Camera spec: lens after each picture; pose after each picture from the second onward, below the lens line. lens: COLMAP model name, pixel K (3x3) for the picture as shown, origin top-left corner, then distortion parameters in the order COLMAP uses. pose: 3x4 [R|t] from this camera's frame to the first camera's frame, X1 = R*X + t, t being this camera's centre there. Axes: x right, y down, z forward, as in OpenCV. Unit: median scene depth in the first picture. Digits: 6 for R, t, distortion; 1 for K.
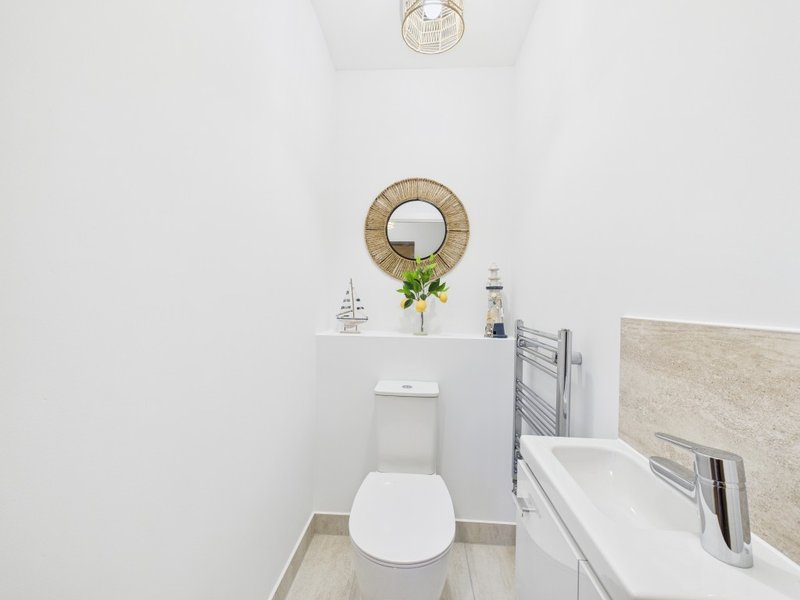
lens RADIAL K [[321.9, 0, 400.1], [0, 321.9, 300.2], [0, 0, 1]] dist [0.002837, -0.000610]
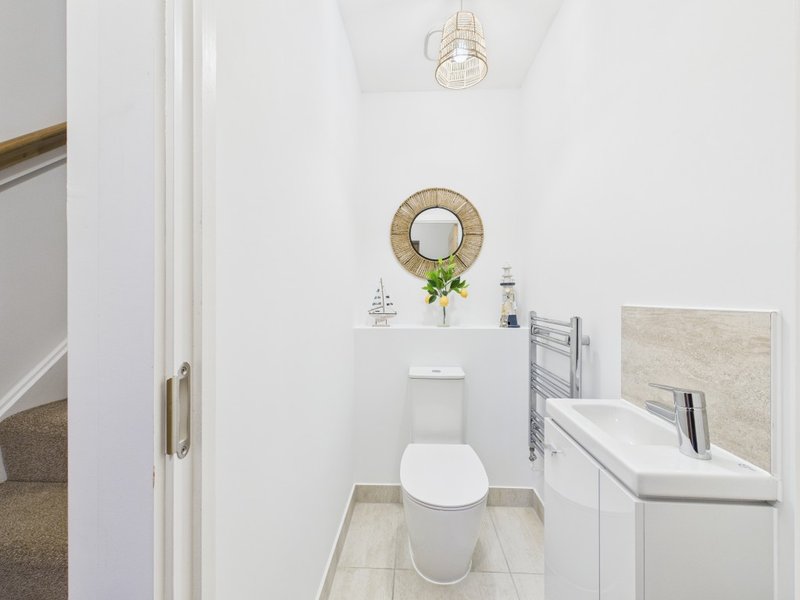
lens RADIAL K [[321.9, 0, 400.3], [0, 321.9, 297.1], [0, 0, 1]] dist [0.002837, -0.000610]
pose [[0.999700, -0.018617, 0.015885, -0.126984], [0.018616, 0.999827, 0.000226, 0.000157], [-0.015887, 0.000070, 0.999874, -0.160504]]
